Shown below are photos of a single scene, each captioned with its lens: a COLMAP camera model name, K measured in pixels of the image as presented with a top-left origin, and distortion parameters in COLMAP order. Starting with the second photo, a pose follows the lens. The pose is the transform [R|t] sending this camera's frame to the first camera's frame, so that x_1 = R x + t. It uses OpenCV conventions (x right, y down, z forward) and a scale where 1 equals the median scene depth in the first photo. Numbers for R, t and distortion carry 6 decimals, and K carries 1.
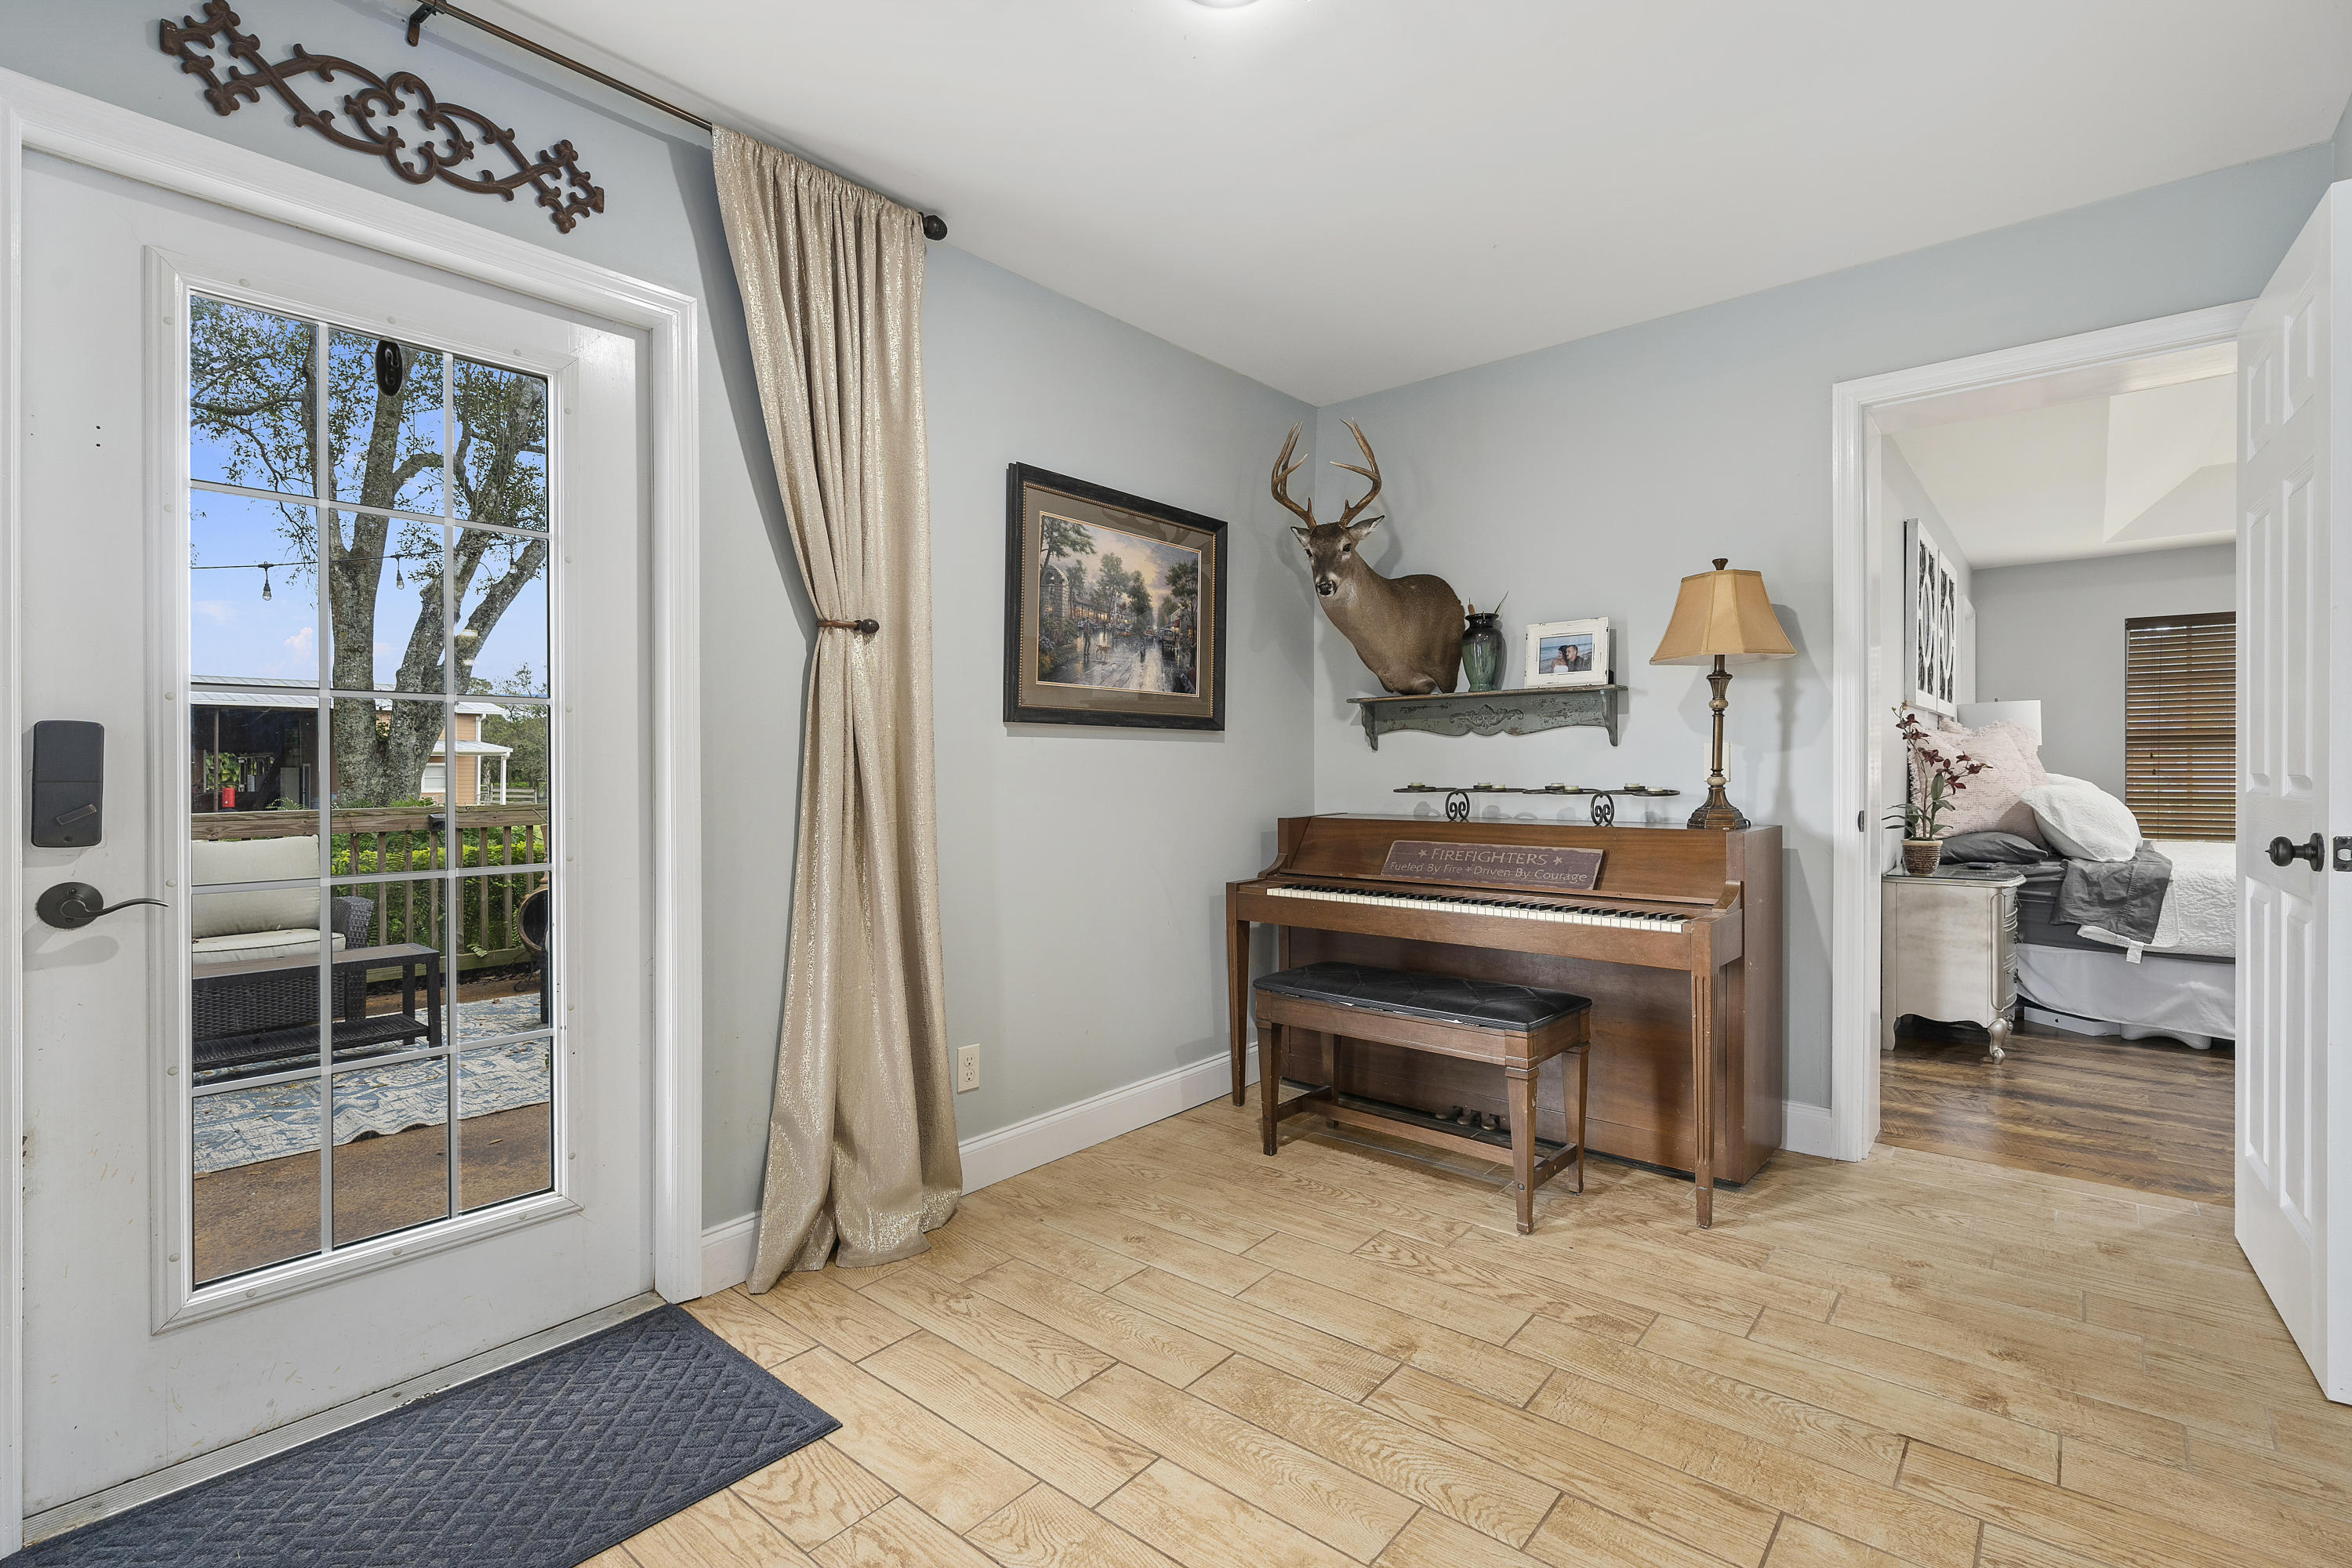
lens RADIAL K [[1077.4, 0, 1184.2], [0, 1077.4, 777.7], [0, 0, 1]] dist [-0.002173, -0.000233]
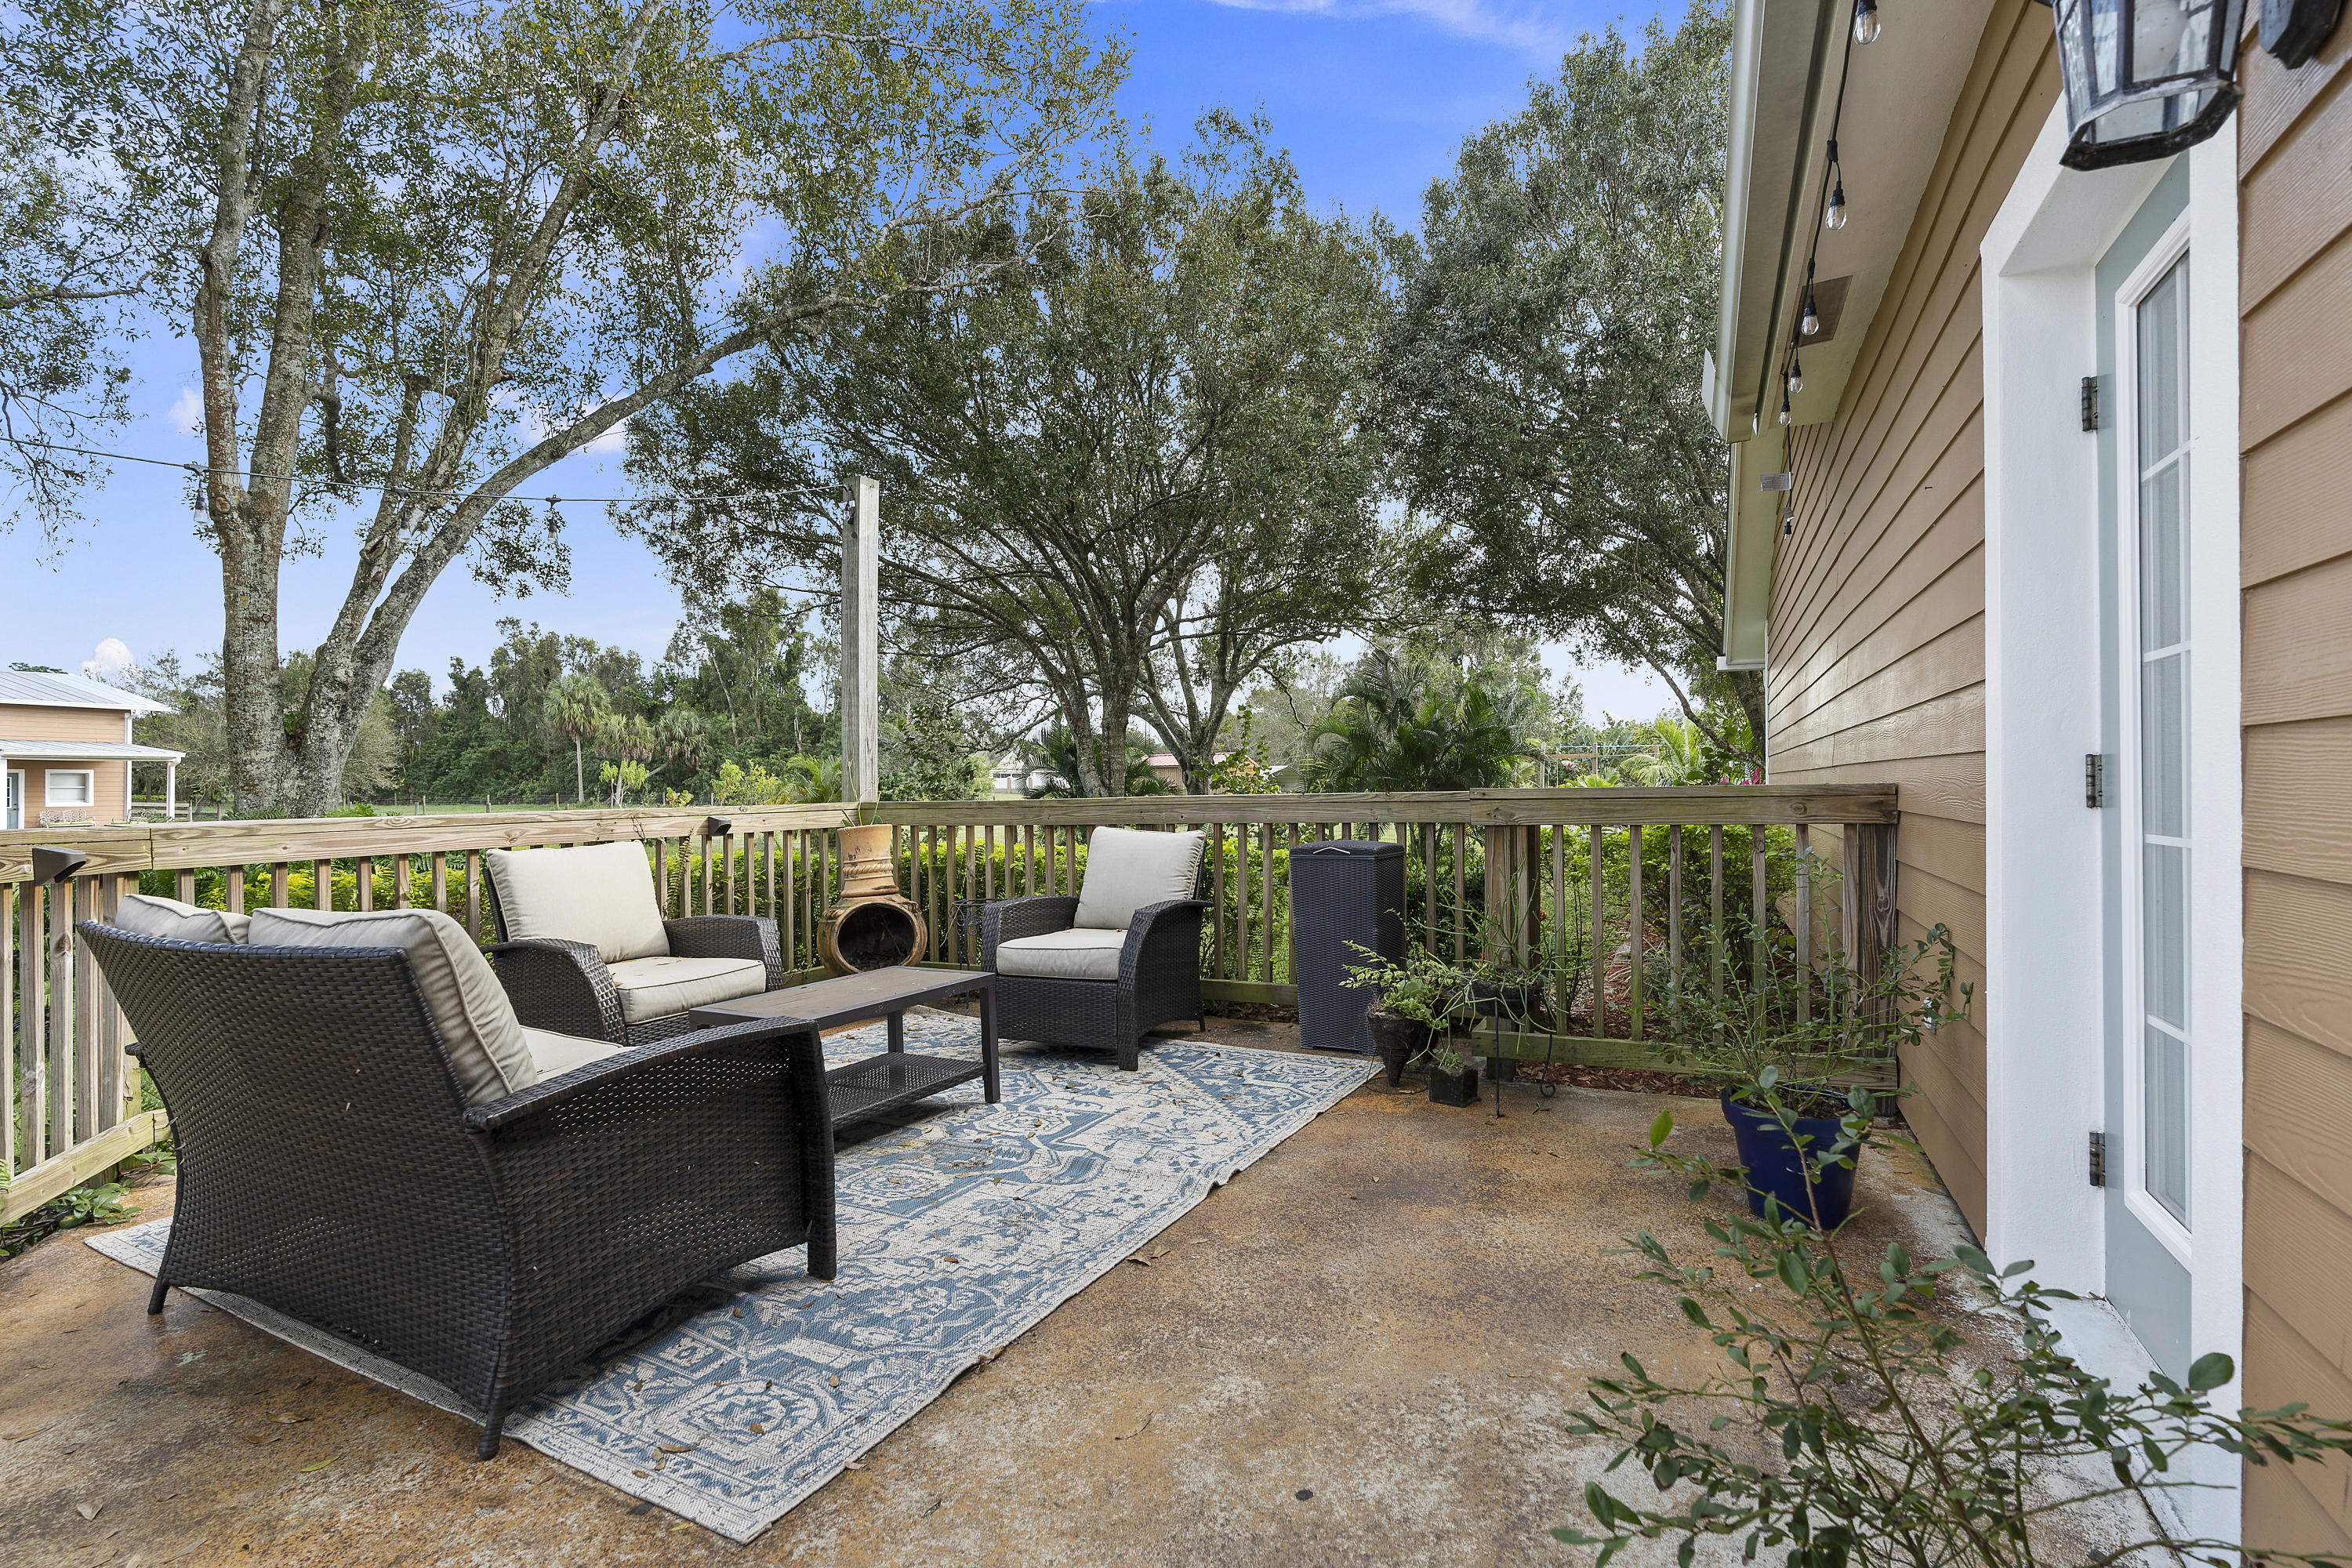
lens RADIAL K [[1077.4, 0, 1184.2], [0, 1077.4, 777.7], [0, 0, 1]] dist [-0.002173, -0.000233]
pose [[0.967987, 0.003795, 0.250973, -0.307358], [-0.000358, 0.999906, -0.013740, 0.008967], [-0.251001, 0.013210, 0.967897, 0.061596]]
